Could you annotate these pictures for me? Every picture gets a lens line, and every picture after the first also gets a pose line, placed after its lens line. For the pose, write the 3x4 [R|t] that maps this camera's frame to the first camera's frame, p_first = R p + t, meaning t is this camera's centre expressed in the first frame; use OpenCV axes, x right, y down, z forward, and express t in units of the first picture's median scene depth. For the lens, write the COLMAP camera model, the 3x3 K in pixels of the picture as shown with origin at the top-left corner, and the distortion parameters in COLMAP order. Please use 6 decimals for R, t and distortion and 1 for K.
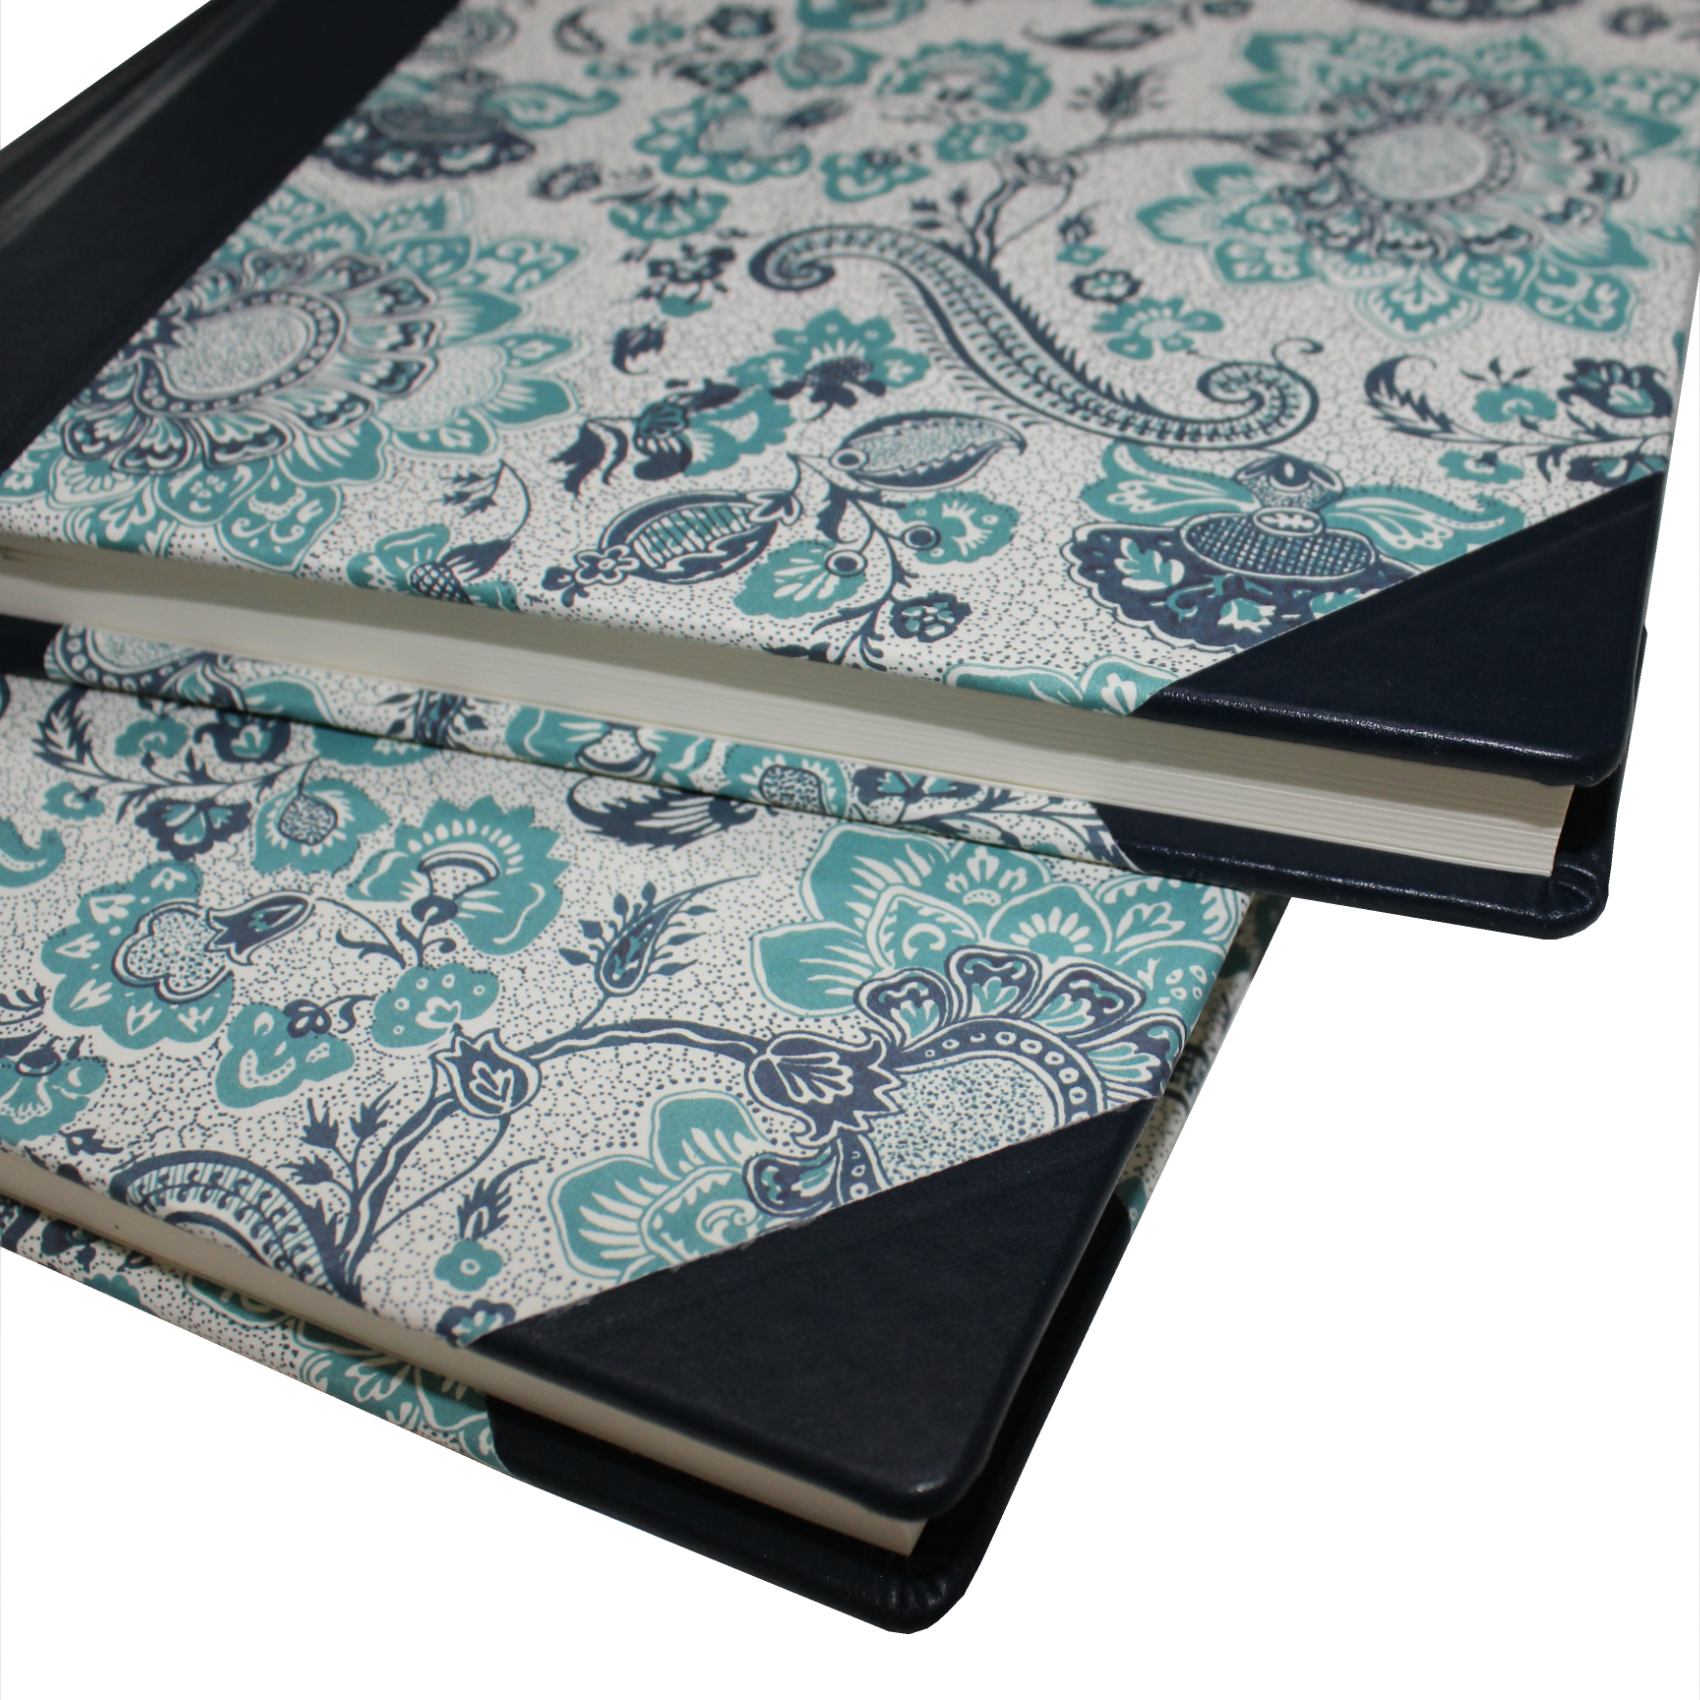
lens RADIAL K [[2452.4, 0, 851.7], [0, 2452.4, 751.0], [0, 0, 1]] dist [-0.180876, 0.142544]
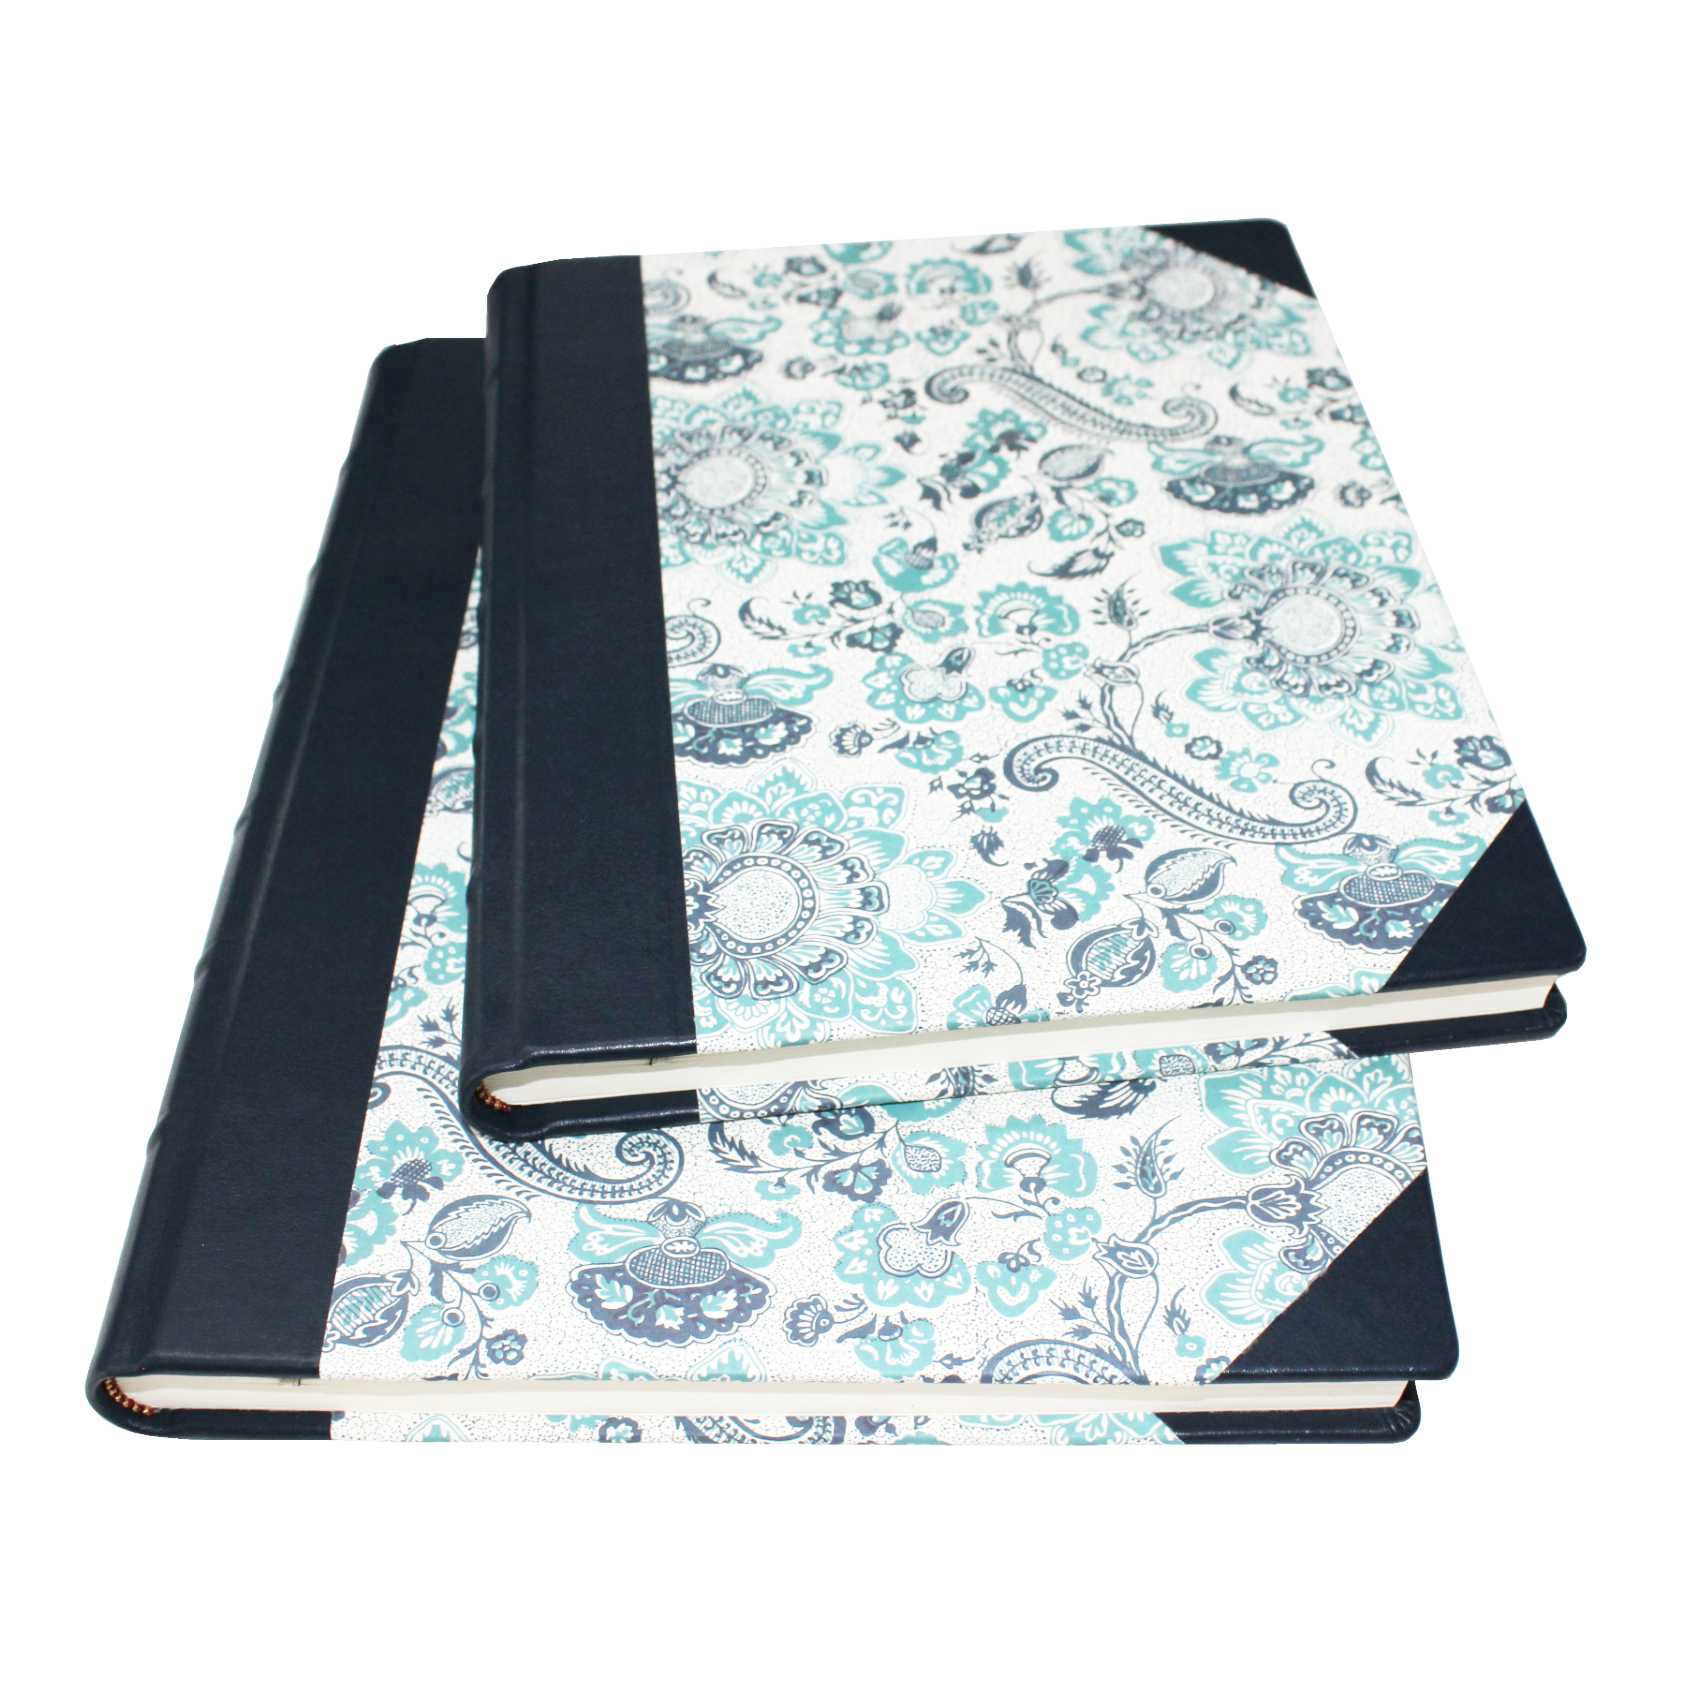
lens RADIAL K [[2479.1, 0, 957.1], [0, 2479.1, 851.0], [0, 0, 1]] dist [-0.209446, 0.492919]
pose [[0.890207, -0.258339, 0.375224, -0.905269], [0.236513, 0.966047, 0.103997, -0.409746], [-0.389350, -0.003833, 0.921082, -0.752221]]
